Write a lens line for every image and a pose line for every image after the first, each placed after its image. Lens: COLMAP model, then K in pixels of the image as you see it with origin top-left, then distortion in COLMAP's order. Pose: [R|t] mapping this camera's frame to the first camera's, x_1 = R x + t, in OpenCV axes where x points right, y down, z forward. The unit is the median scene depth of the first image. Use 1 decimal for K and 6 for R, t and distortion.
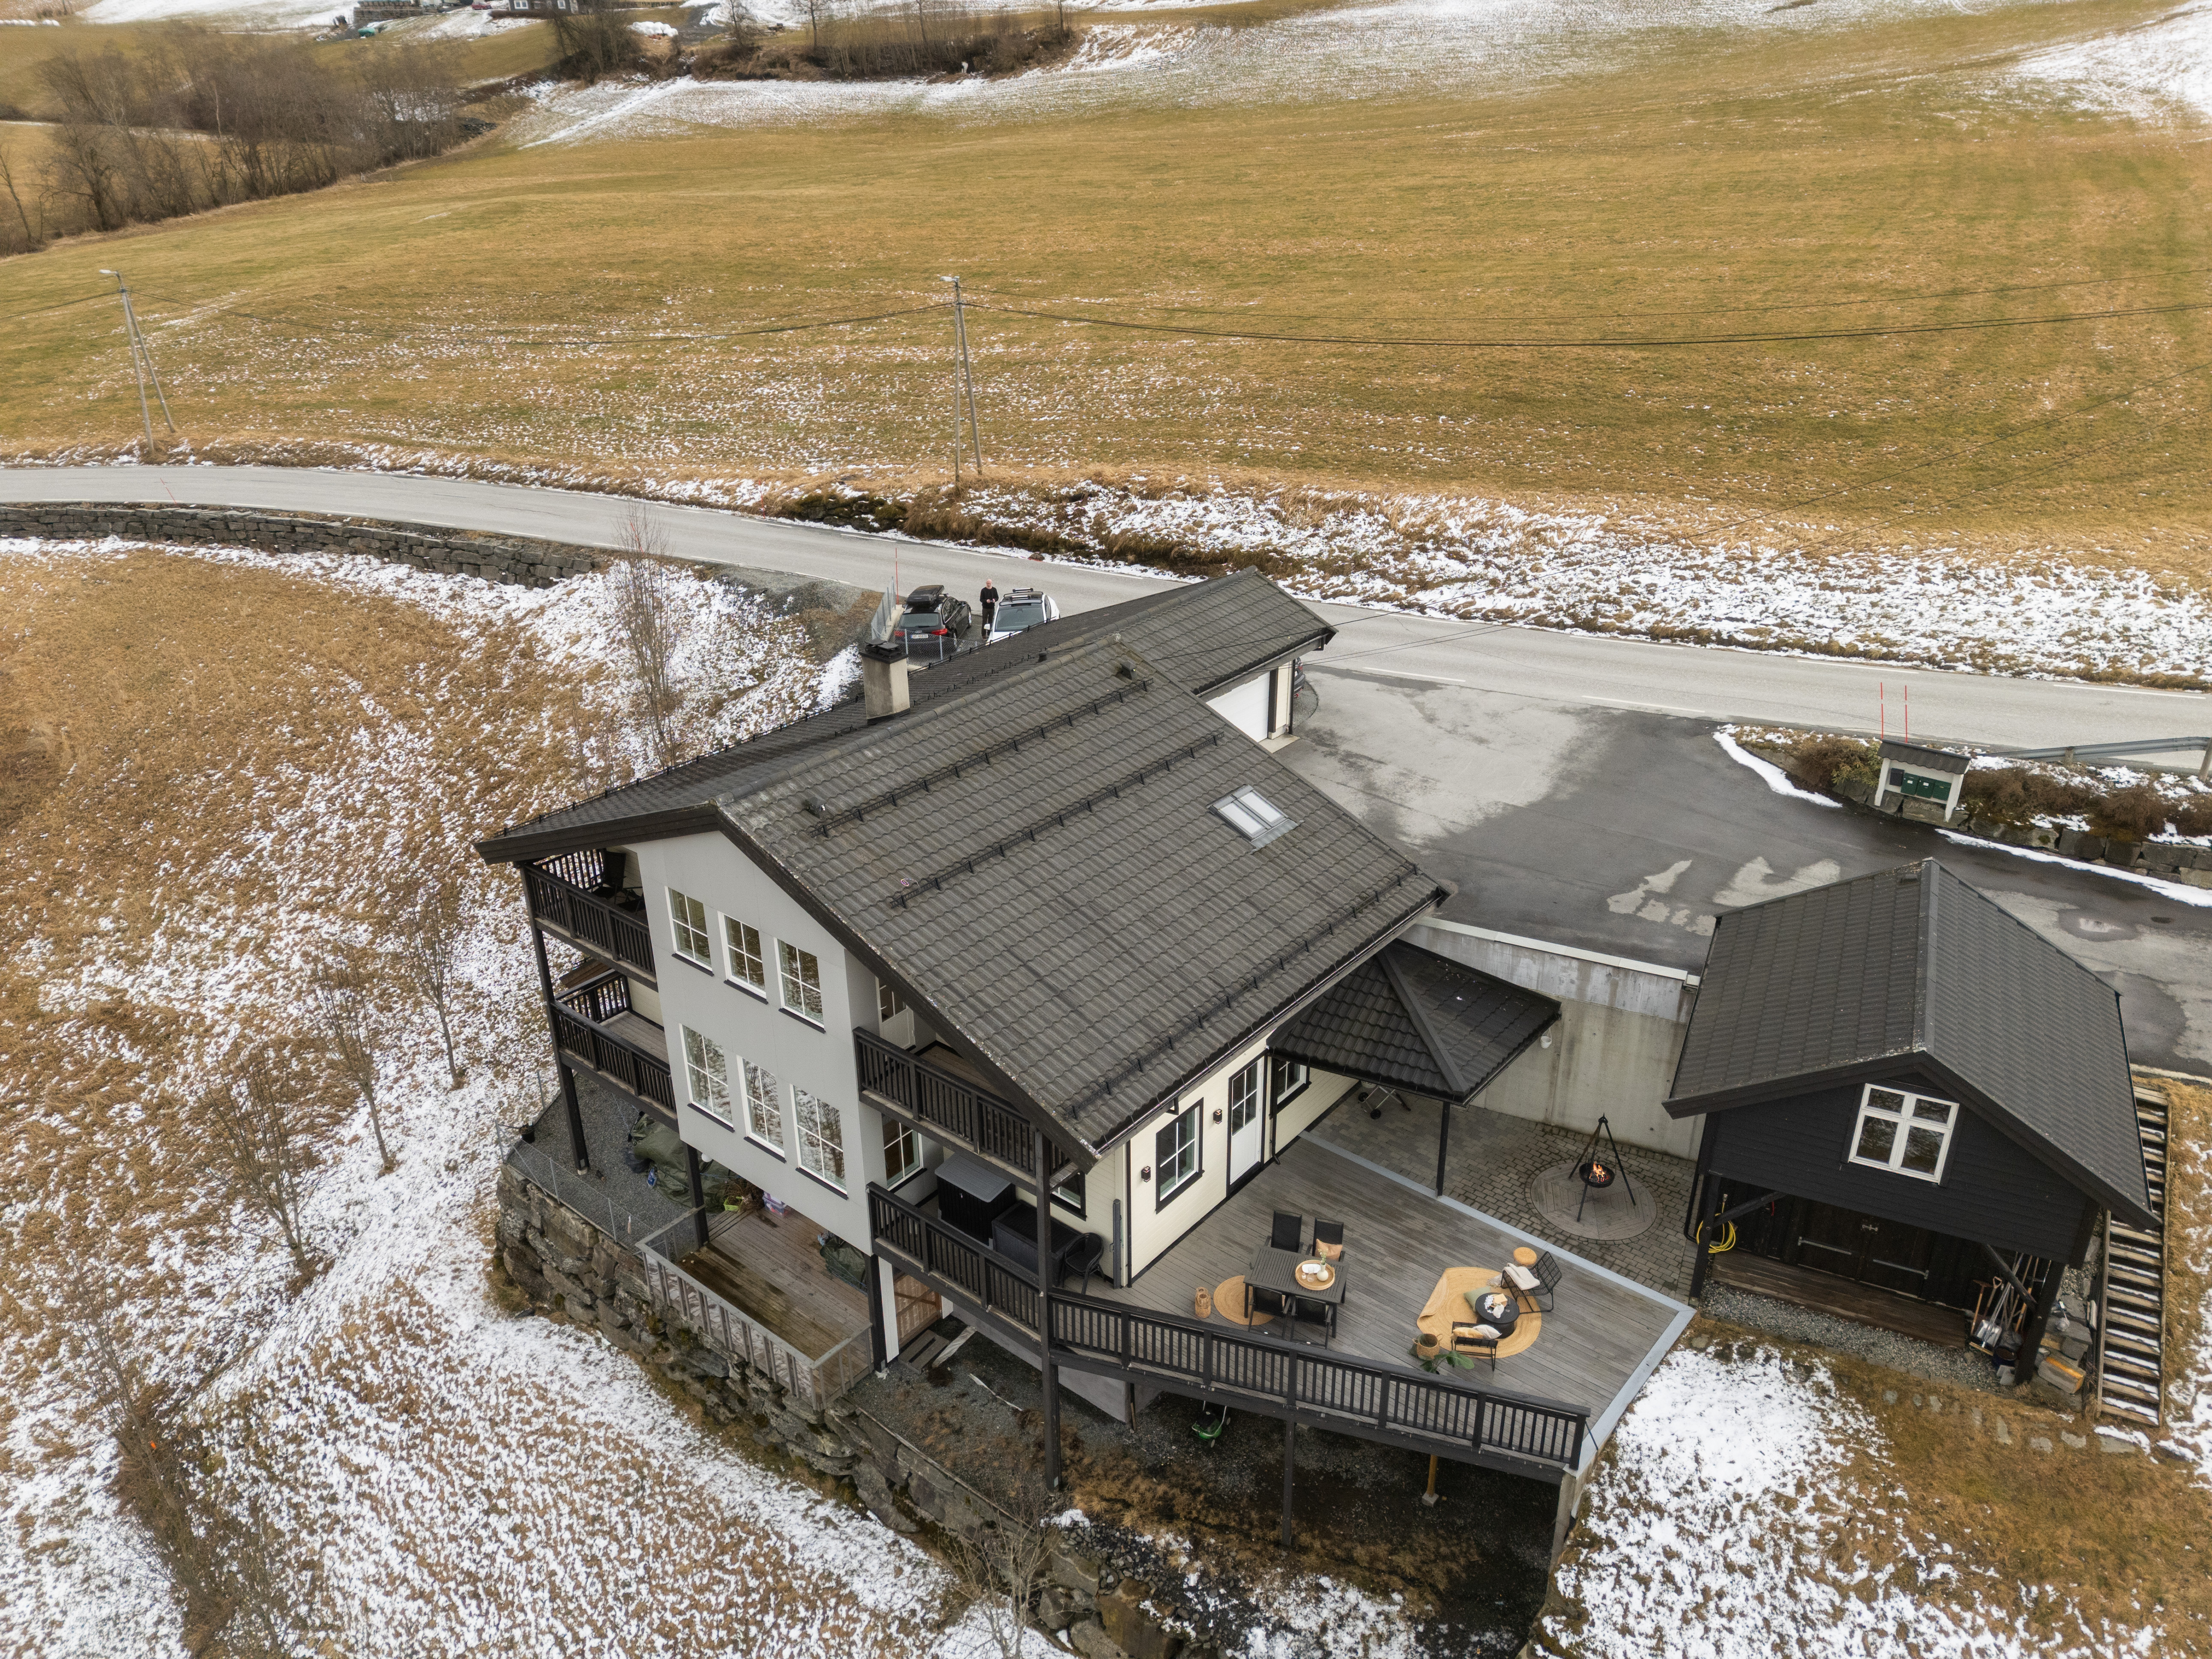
lens RADIAL K [[1616.1, 0, 1106.0], [0, 1616.1, 829.5], [0, 0, 1]] dist [0.078962, -0.069565]
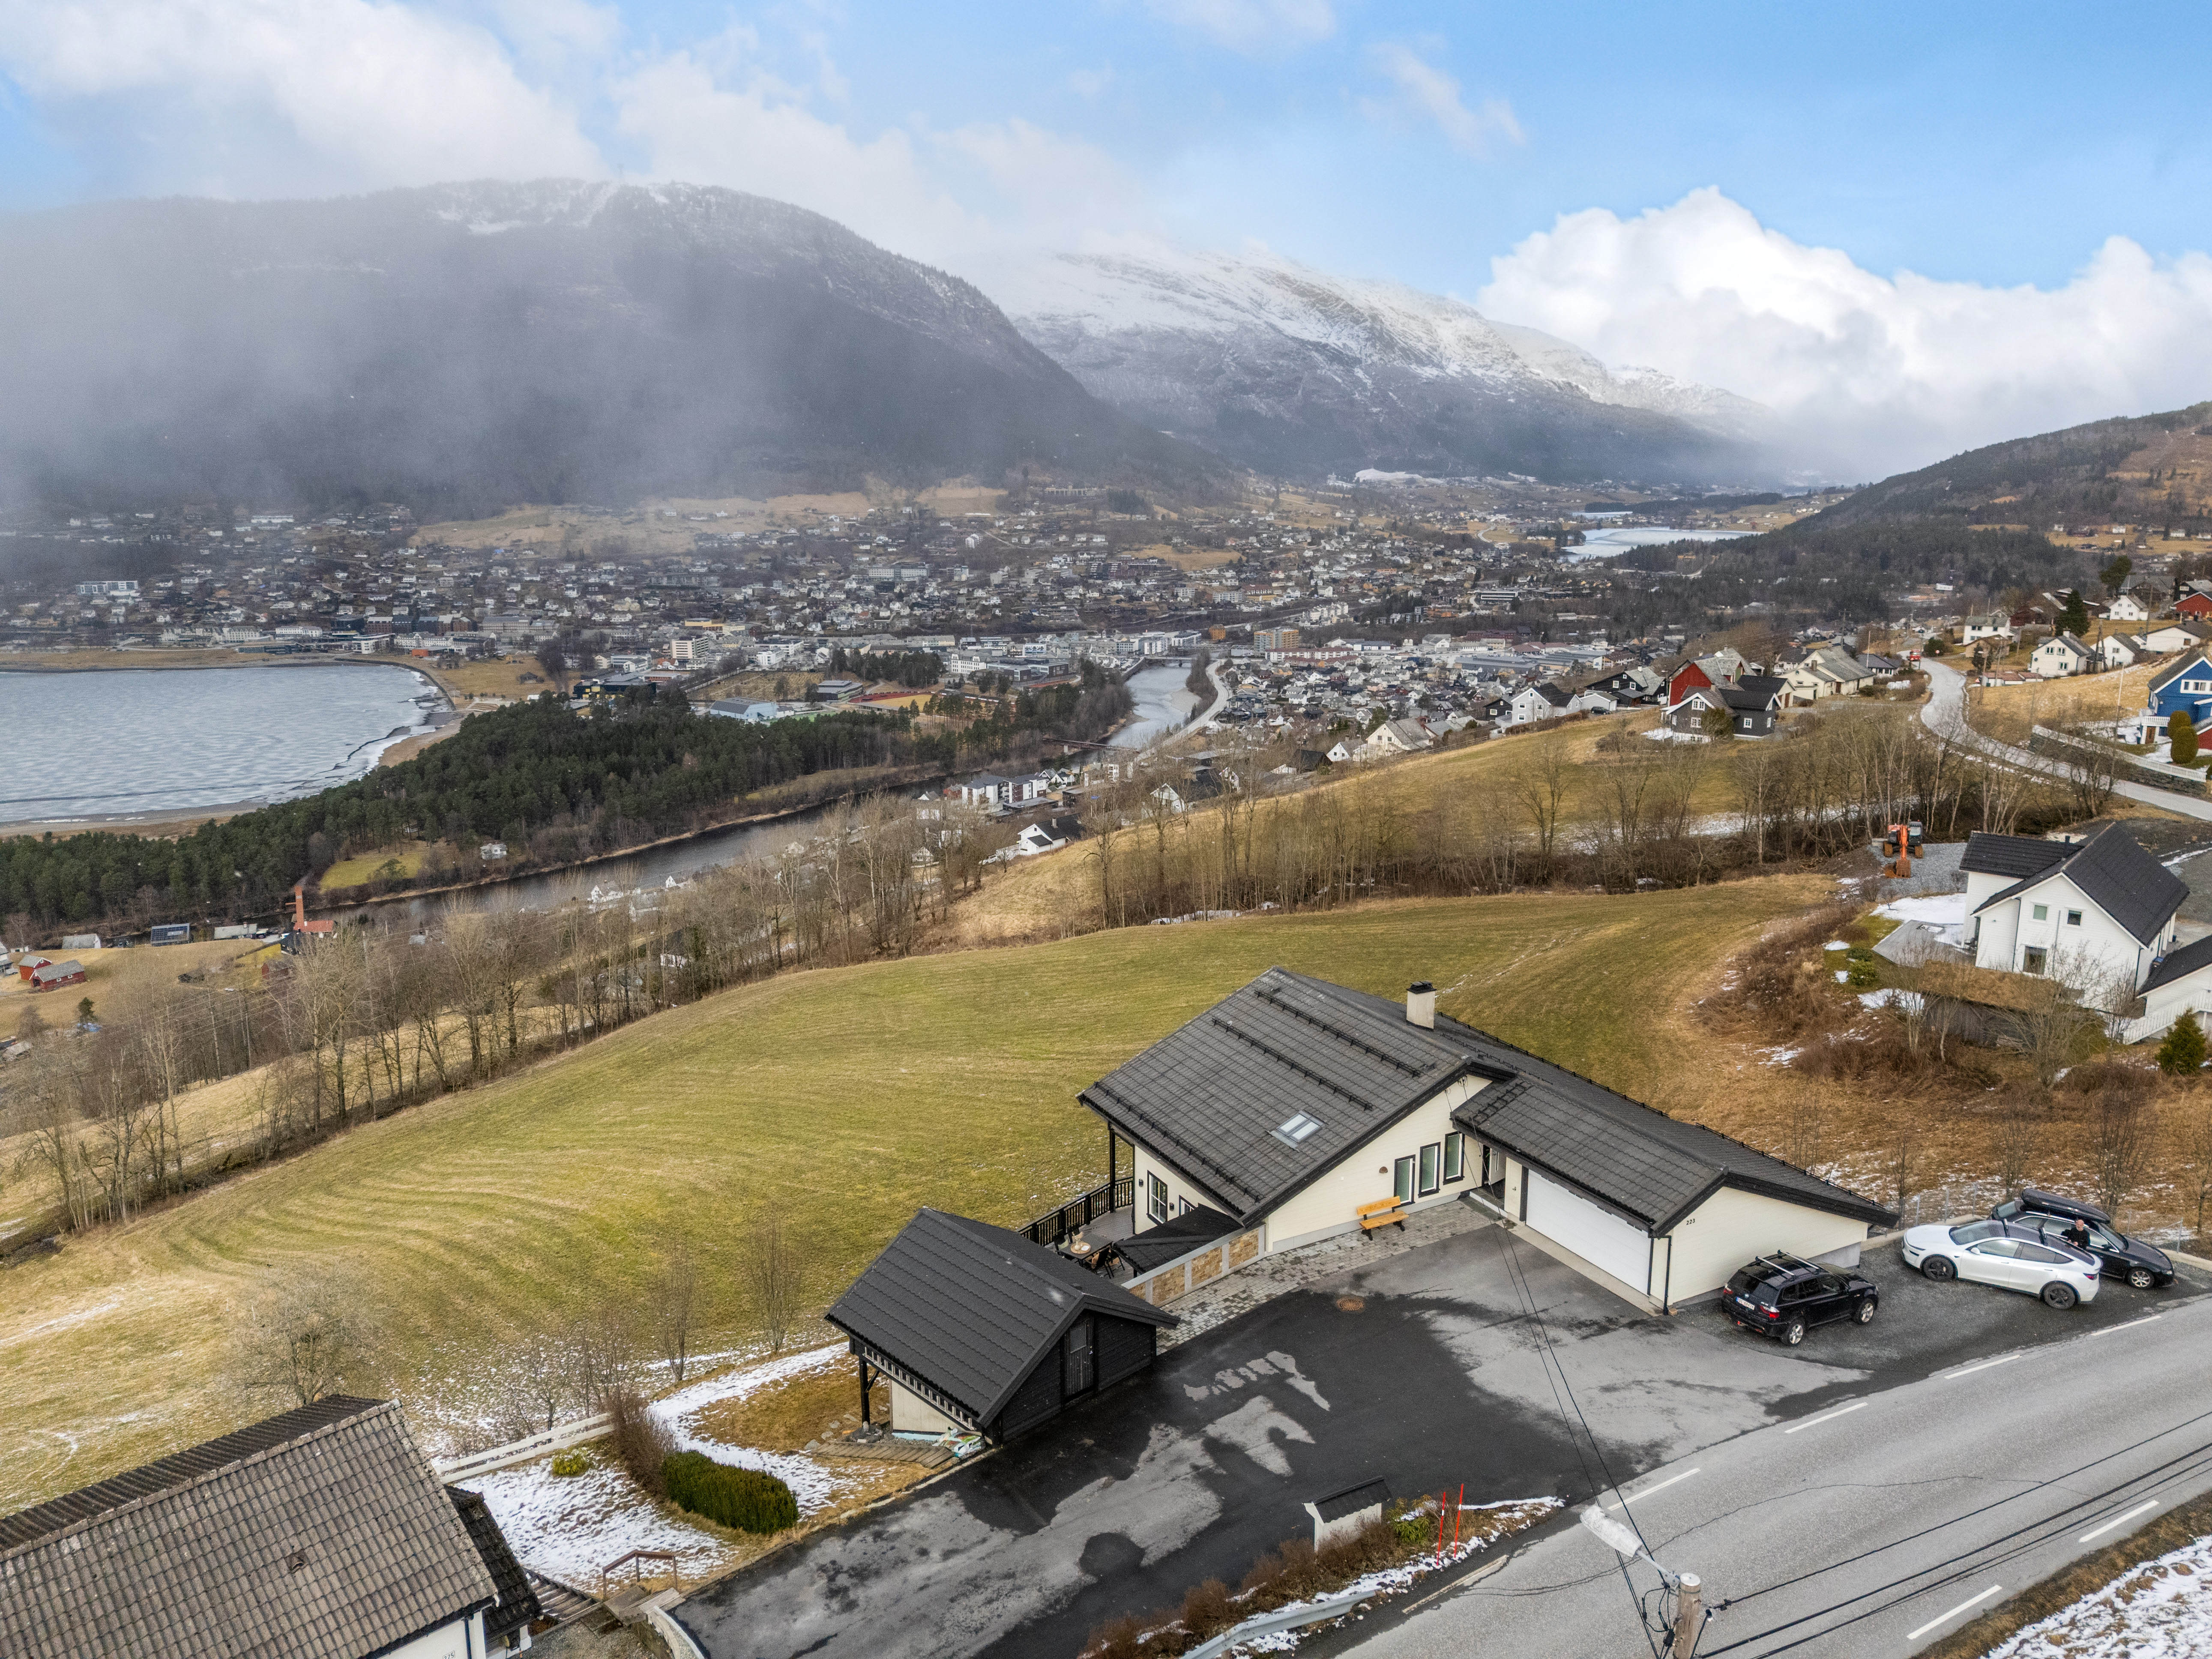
lens RADIAL K [[1616.1, 0, 1106.0], [0, 1616.1, 829.5], [0, 0, 1]] dist [0.078962, -0.069565]
pose [[-0.392265, 0.213055, -0.894838, 0.828115], [-0.394133, 0.840054, 0.372785, -0.417990], [0.831136, 0.498916, -0.245552, 0.585193]]
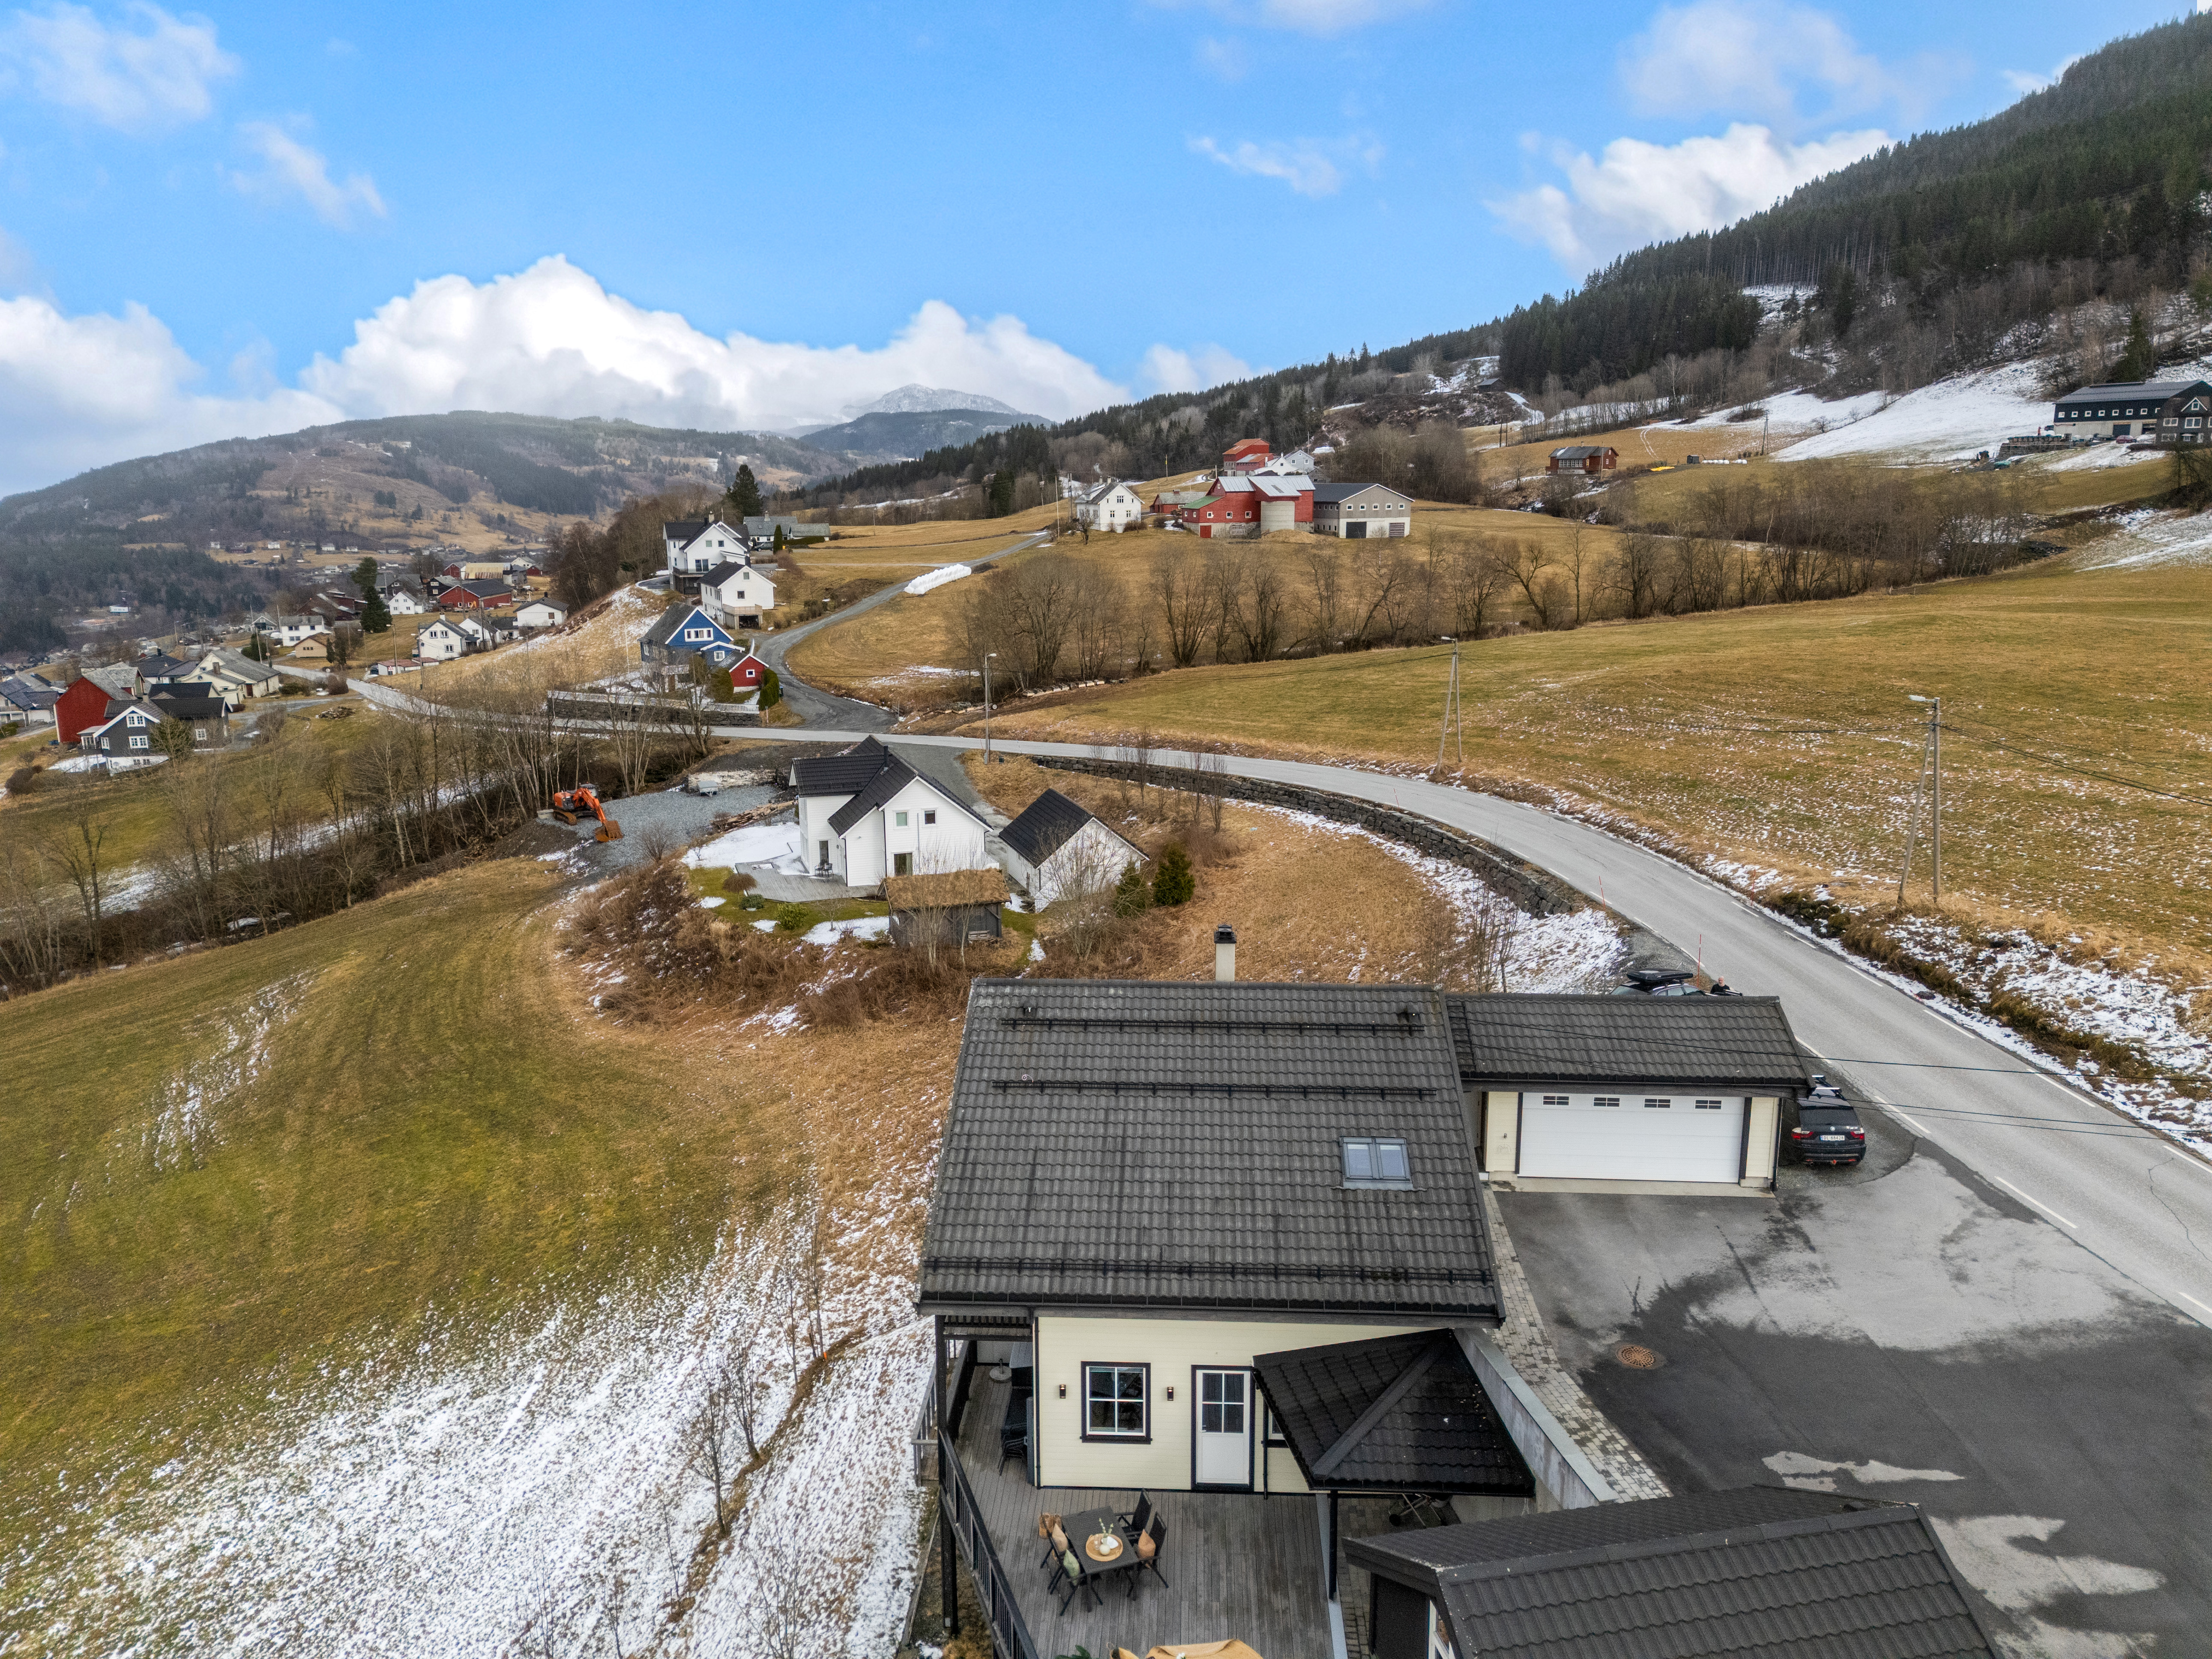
lens RADIAL K [[1616.1, 0, 1106.0], [0, 1616.1, 829.5], [0, 0, 1]] dist [0.078962, -0.069565]
pose [[0.584571, 0.177512, -0.791686, 0.416487], [-0.354906, 0.933412, -0.052768, -0.048986], [0.729602, 0.311820, 0.608646, 0.101589]]
